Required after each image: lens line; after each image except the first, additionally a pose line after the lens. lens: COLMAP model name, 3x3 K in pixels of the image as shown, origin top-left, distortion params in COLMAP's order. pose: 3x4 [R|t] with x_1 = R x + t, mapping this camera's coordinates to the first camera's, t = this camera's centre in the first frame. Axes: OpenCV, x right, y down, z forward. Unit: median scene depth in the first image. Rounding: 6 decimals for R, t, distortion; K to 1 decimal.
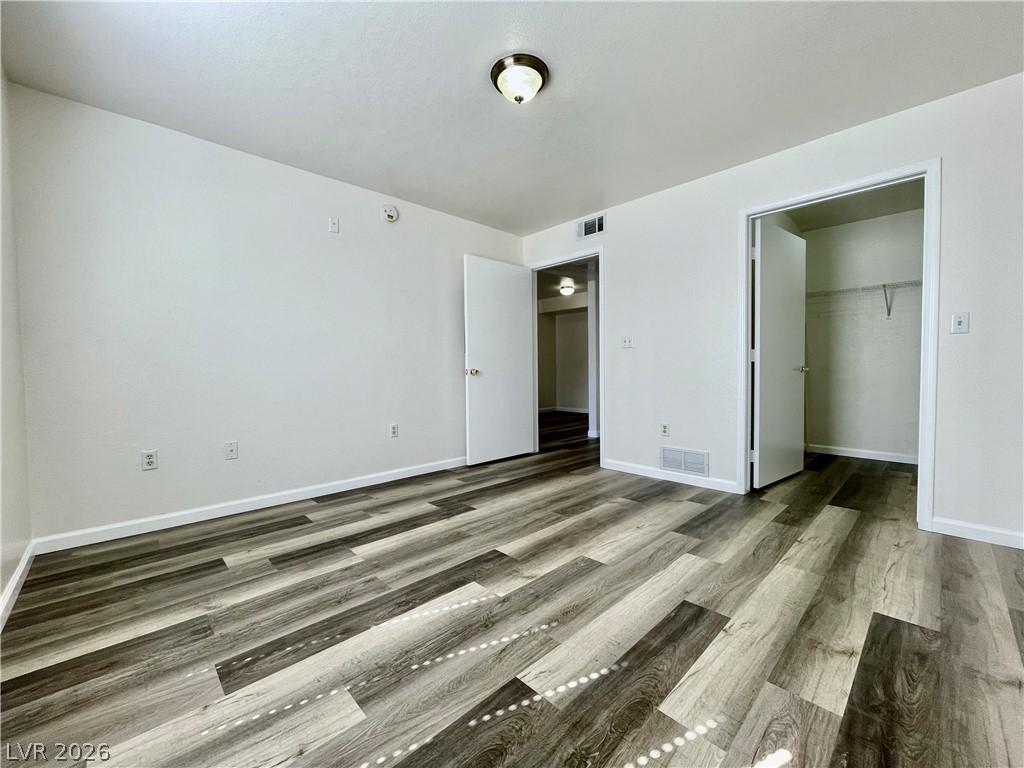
lens RADIAL K [[417.1, 0, 511.4], [0, 417.1, 383.6], [0, 0, 1]] dist [-0.002430, 0.001818]
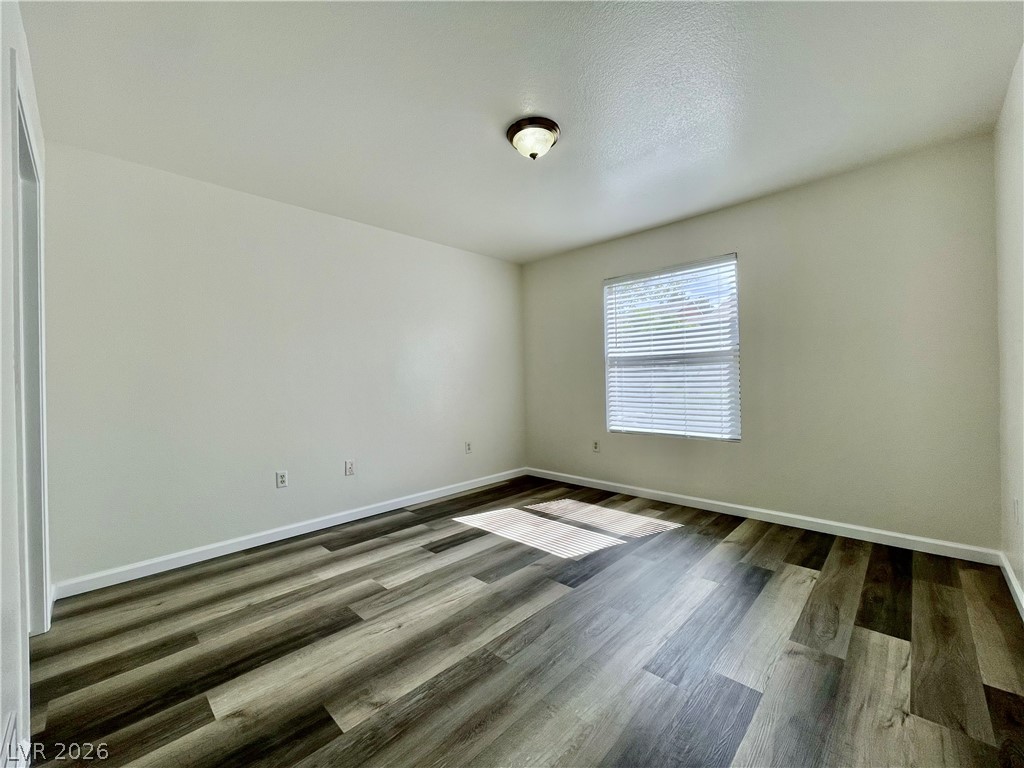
lens RADIAL K [[417.1, 0, 512.4], [0, 417.1, 381.3], [0, 0, 1]] dist [-0.002430, 0.001818]
pose [[-0.998787, 0.032249, -0.037218, 0.130448], [0.030838, 0.998806, 0.037888, -0.140969], [0.038395, 0.036695, -0.998589, 2.022525]]
